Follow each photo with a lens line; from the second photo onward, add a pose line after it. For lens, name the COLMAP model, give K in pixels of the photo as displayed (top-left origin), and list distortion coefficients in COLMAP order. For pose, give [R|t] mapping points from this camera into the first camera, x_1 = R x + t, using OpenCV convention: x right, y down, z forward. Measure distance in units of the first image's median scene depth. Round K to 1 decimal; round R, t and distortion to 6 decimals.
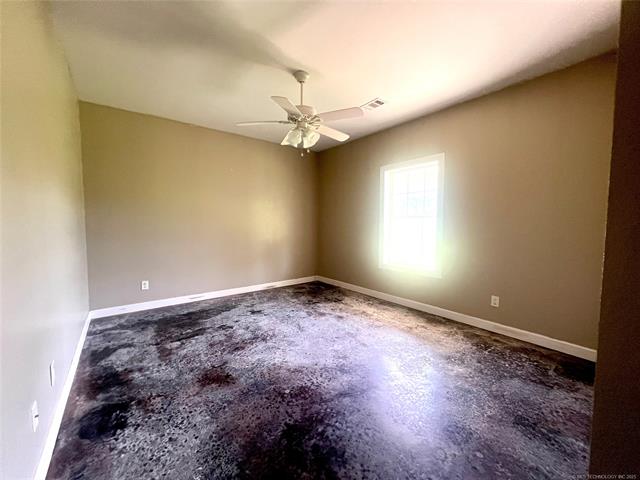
lens RADIAL K [[258.2, 0, 320.0], [0, 258.2, 240.0], [0, 0, 1]] dist [-0.000865, -0.000197]
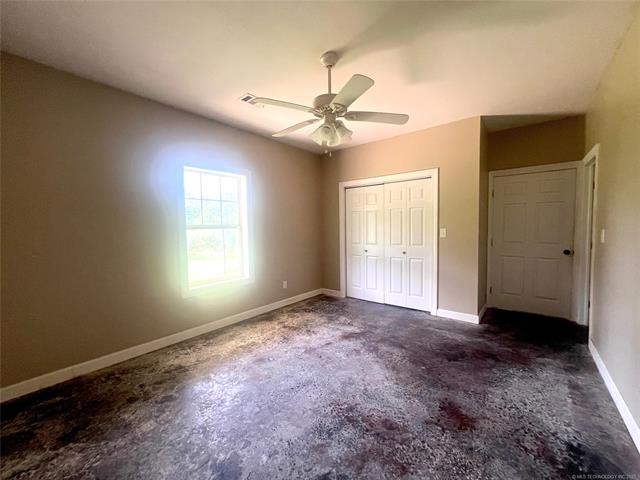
lens RADIAL K [[258.2, 0, 320.0], [0, 258.2, 240.0], [0, 0, 1]] dist [-0.000865, -0.000197]
pose [[-0.229882, -0.051662, 0.971846, -0.900815], [0.076081, 0.994580, 0.070867, -0.121714], [-0.970240, 0.090230, -0.224706, 1.281853]]
